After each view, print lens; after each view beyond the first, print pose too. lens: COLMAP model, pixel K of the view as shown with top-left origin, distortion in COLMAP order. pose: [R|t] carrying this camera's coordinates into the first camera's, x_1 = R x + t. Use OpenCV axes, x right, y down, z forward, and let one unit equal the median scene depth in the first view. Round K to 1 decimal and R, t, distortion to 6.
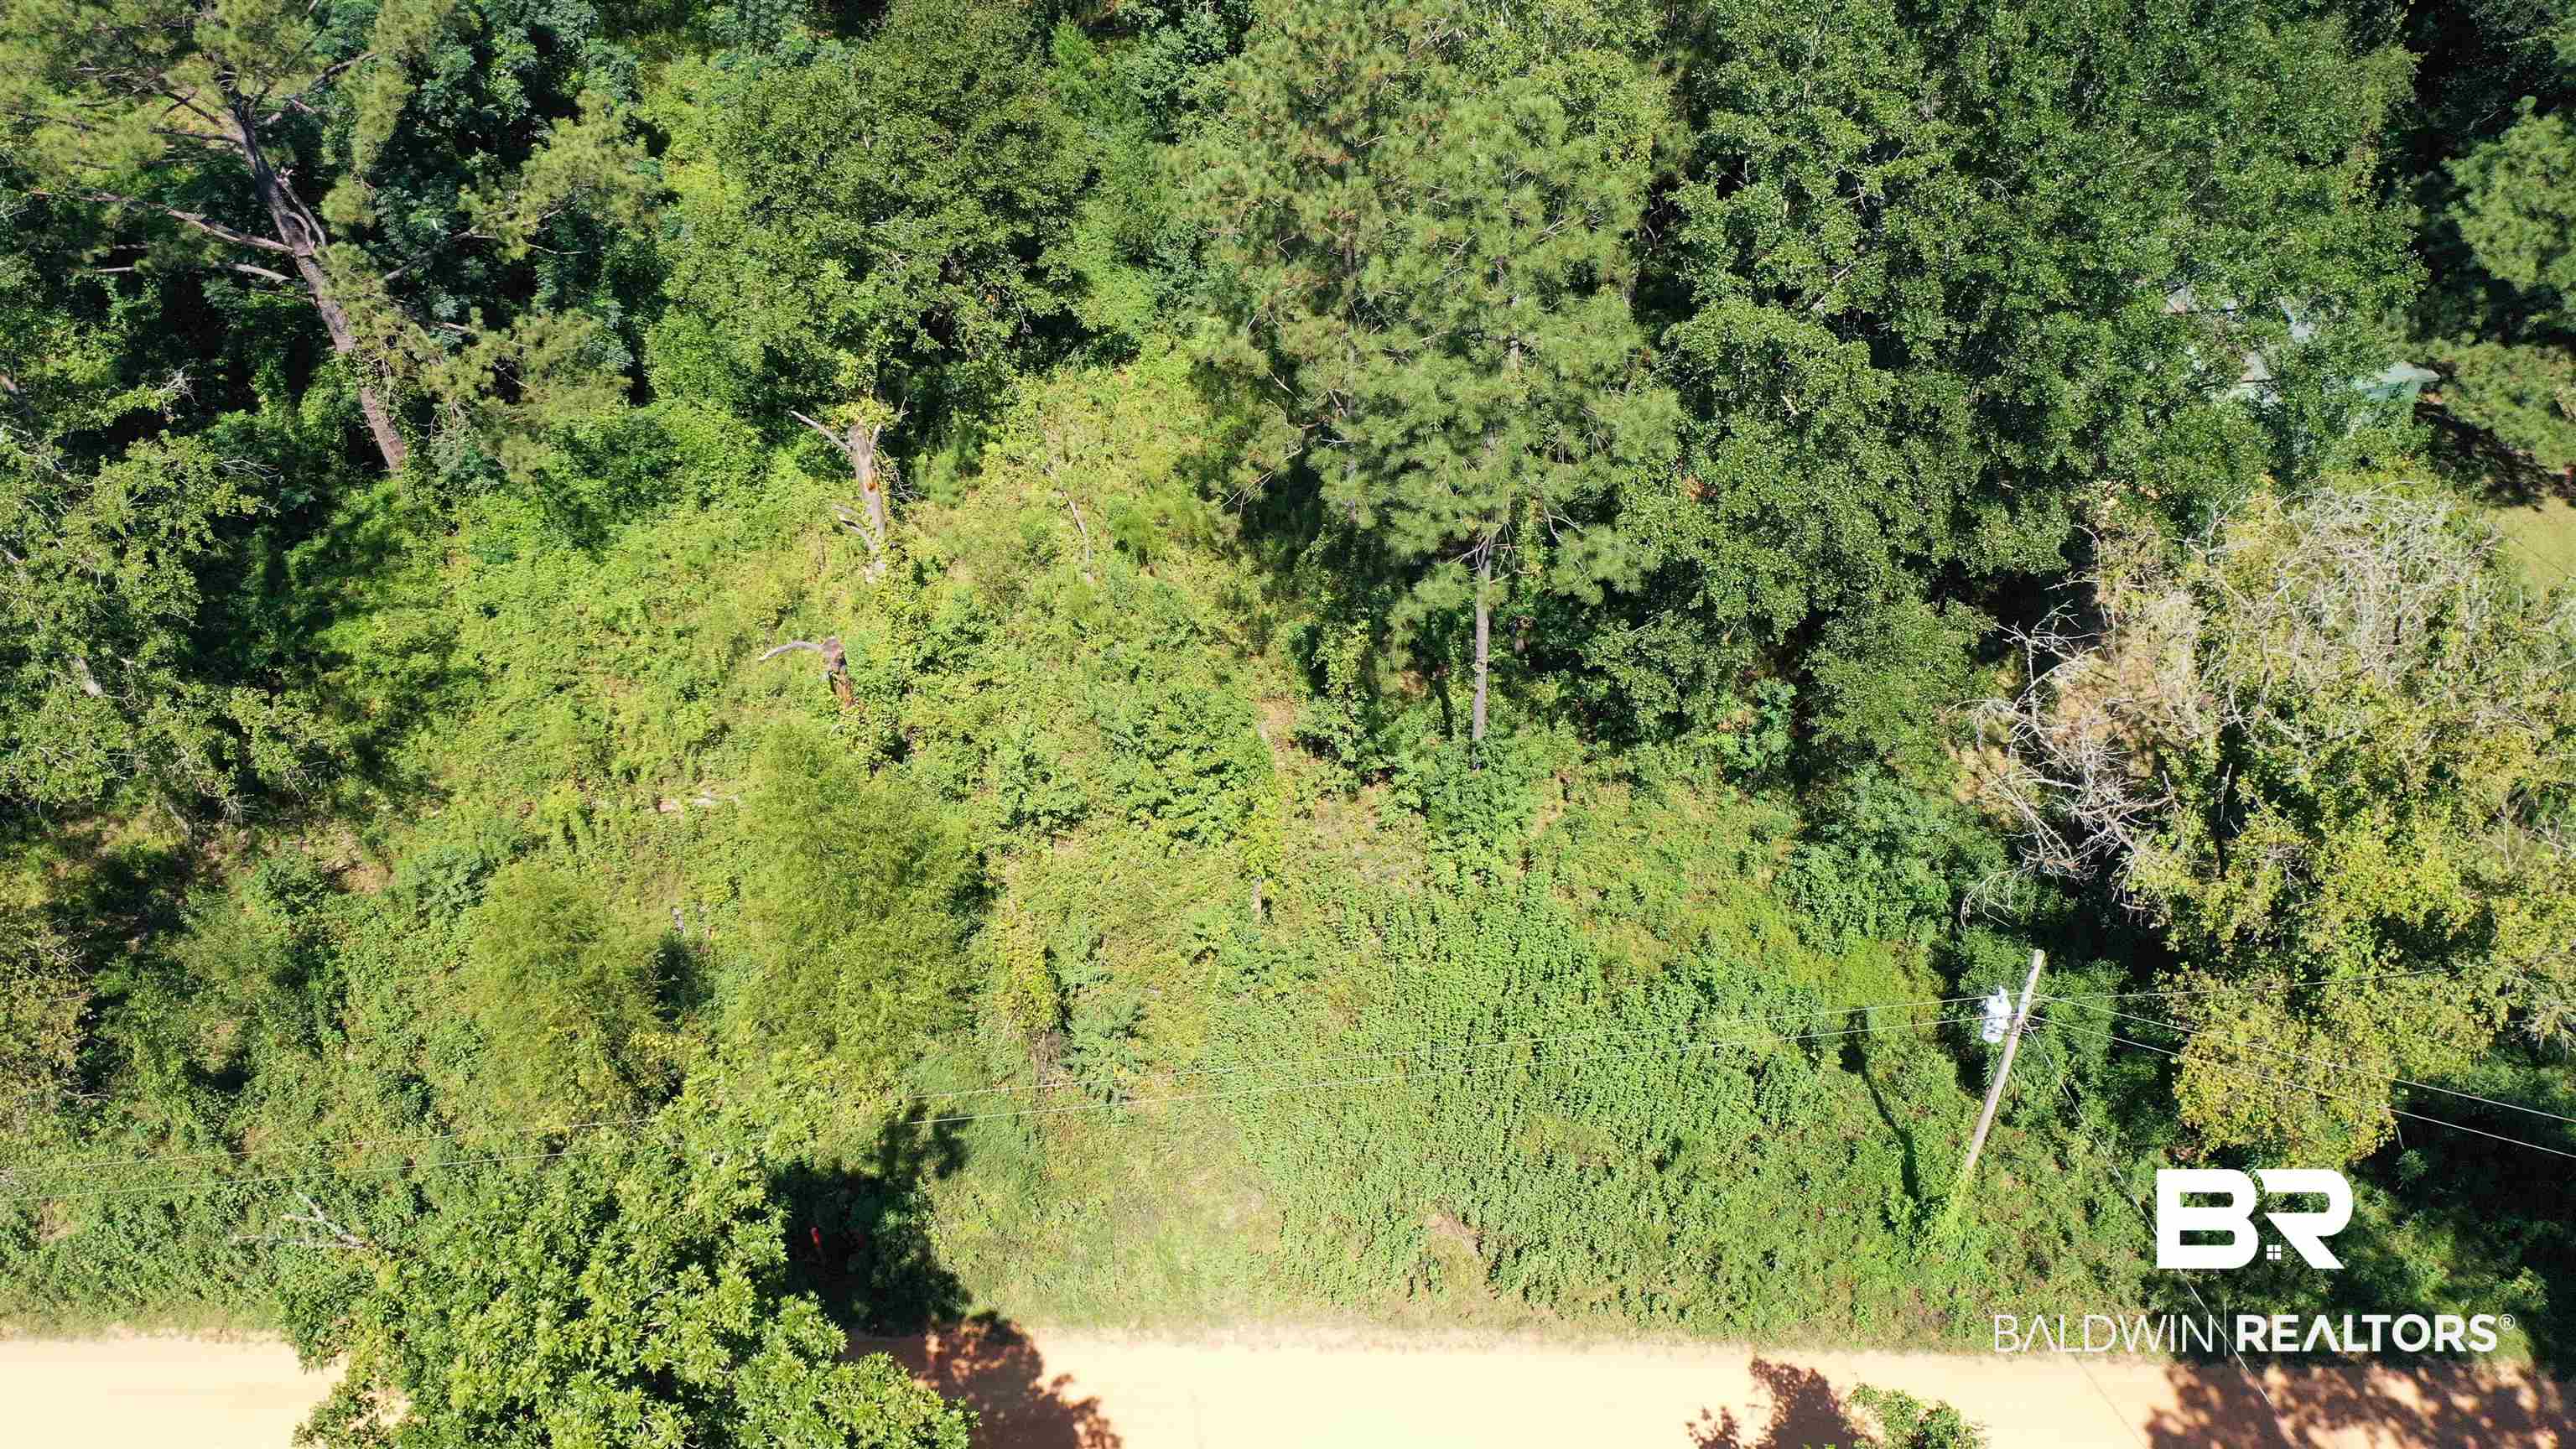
lens RADIAL K [[2060.3, 0, 1296.0], [0, 2060.3, 722.8], [0, 0, 1]] dist [0.019921, 0.003417]
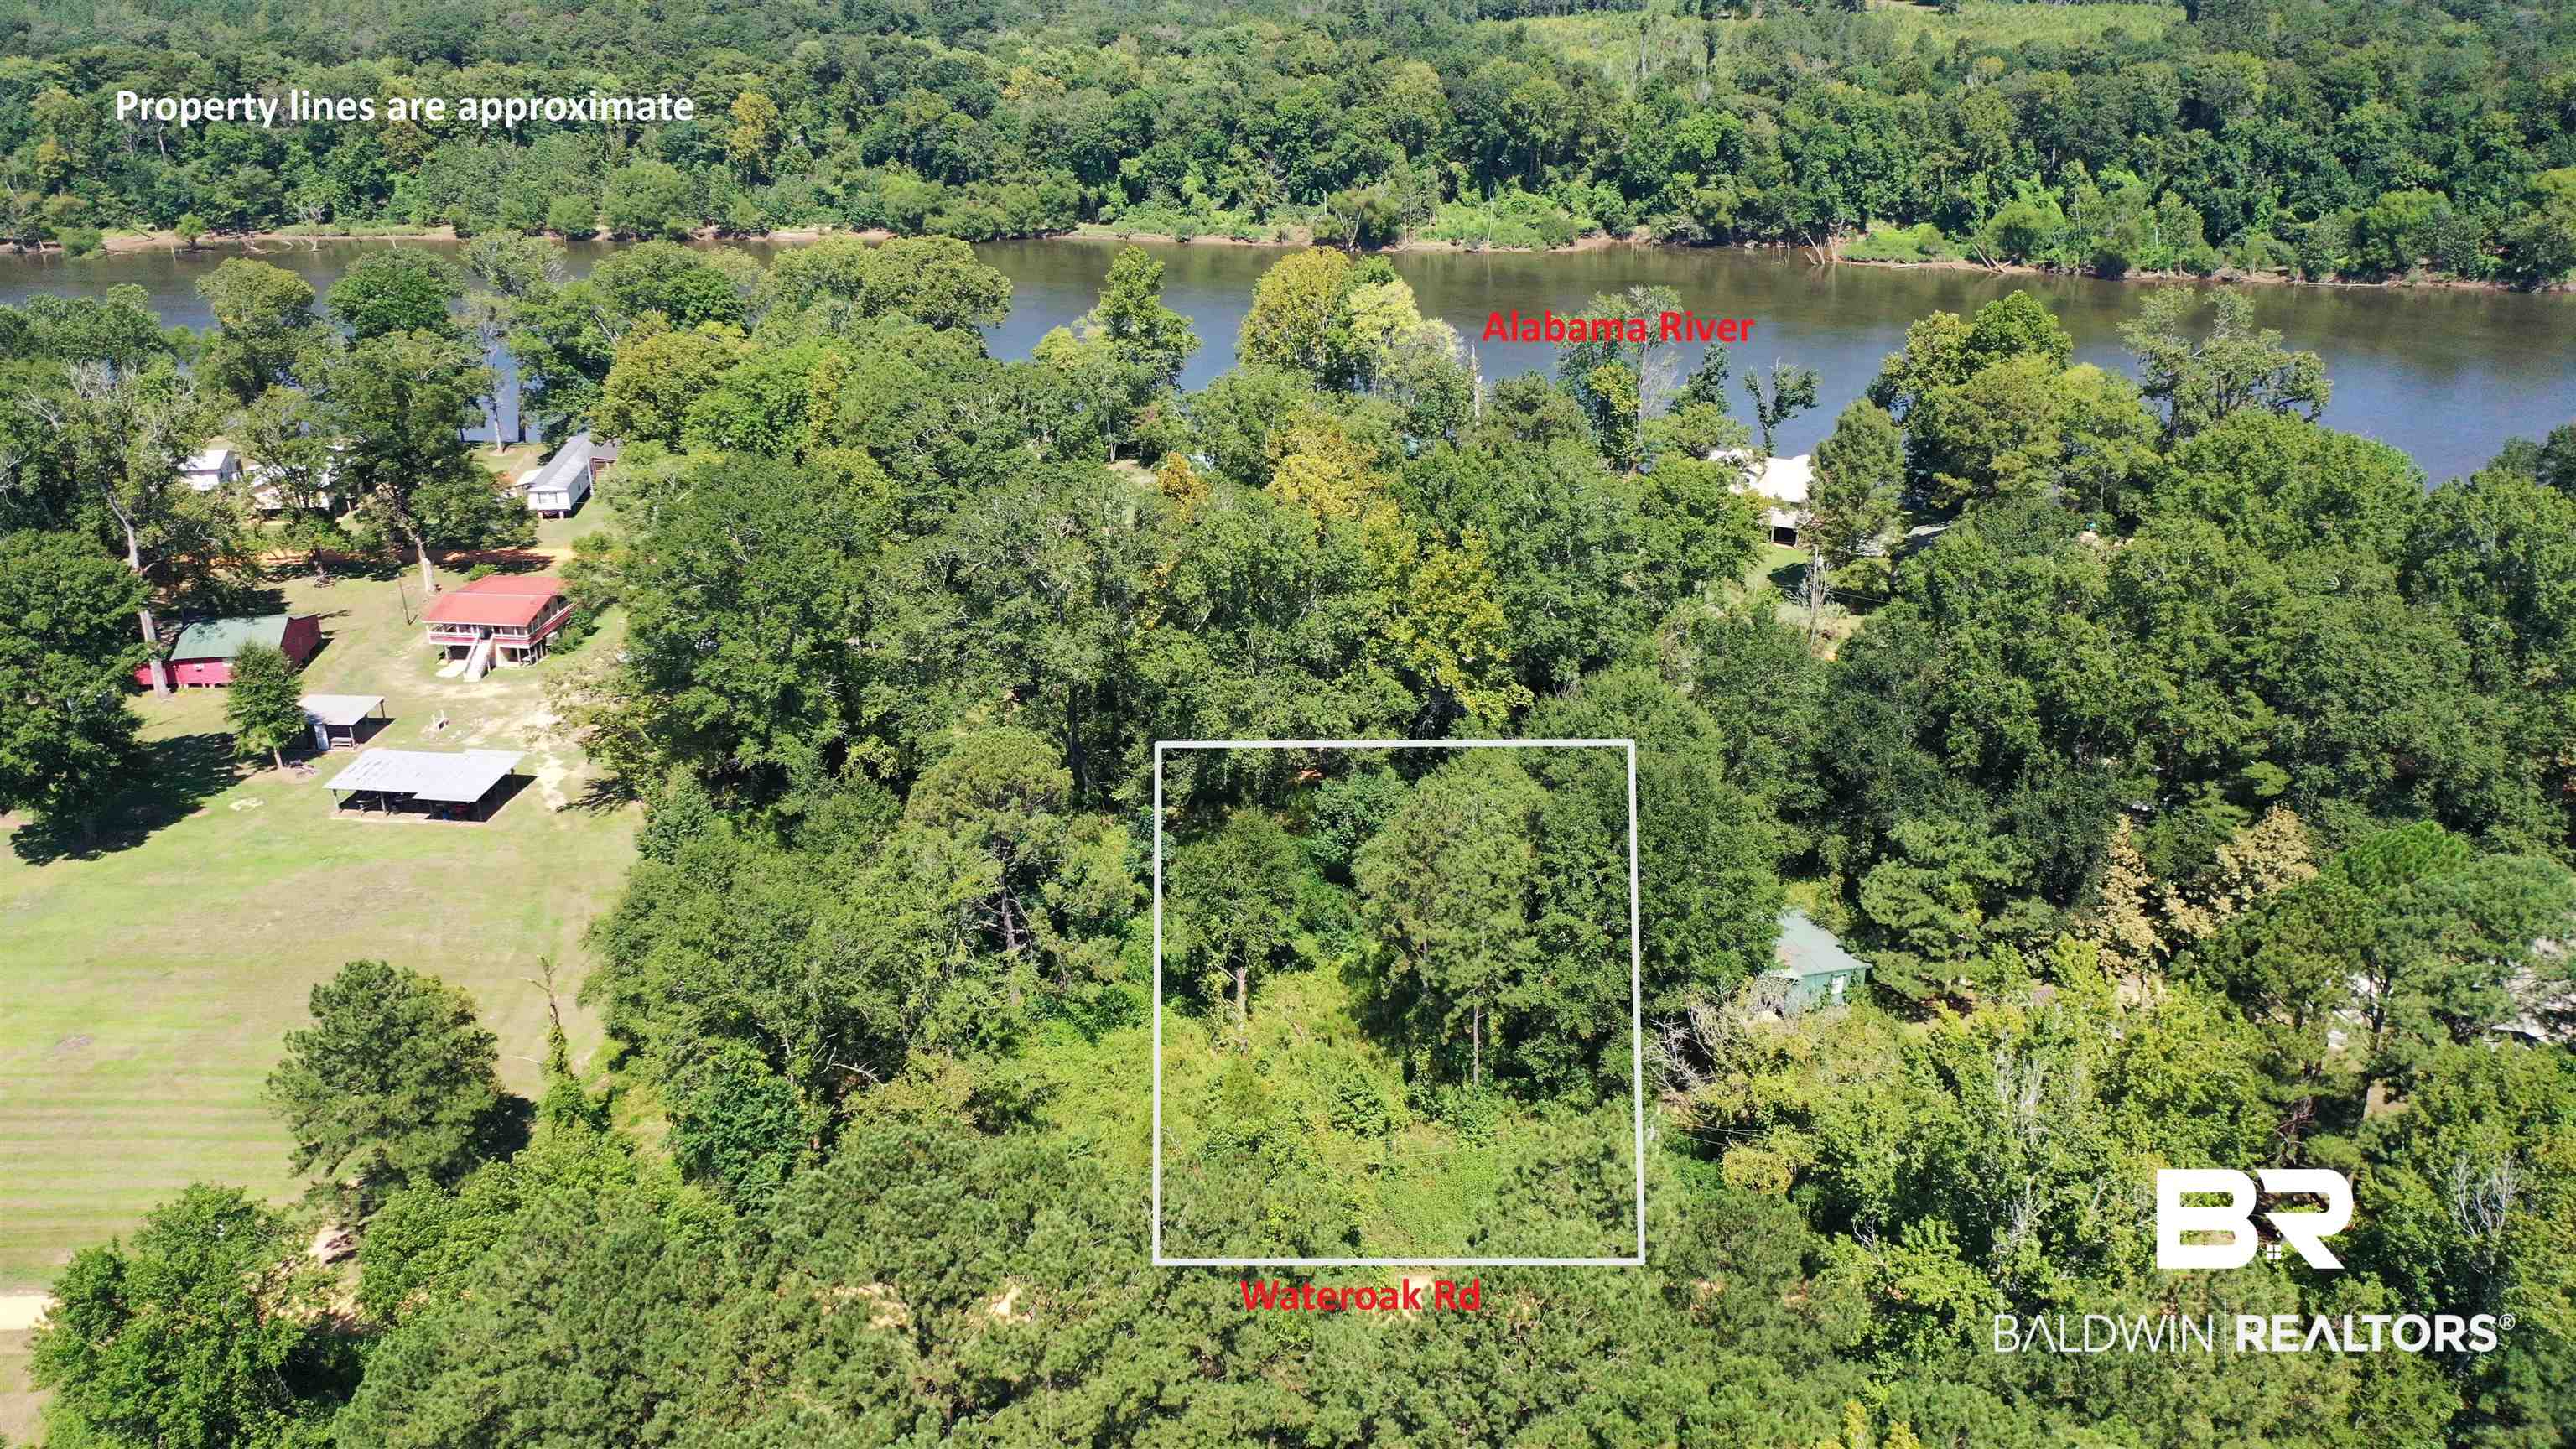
lens RADIAL K [[2060.3, 0, 1296.0], [0, 2060.3, 722.8], [0, 0, 1]] dist [0.019921, 0.003417]
pose [[0.999849, -0.005106, 0.016615, -0.210474], [0.010881, 0.929282, -0.369211, 0.632218], [-0.013555, 0.369336, 0.929197, -1.856095]]
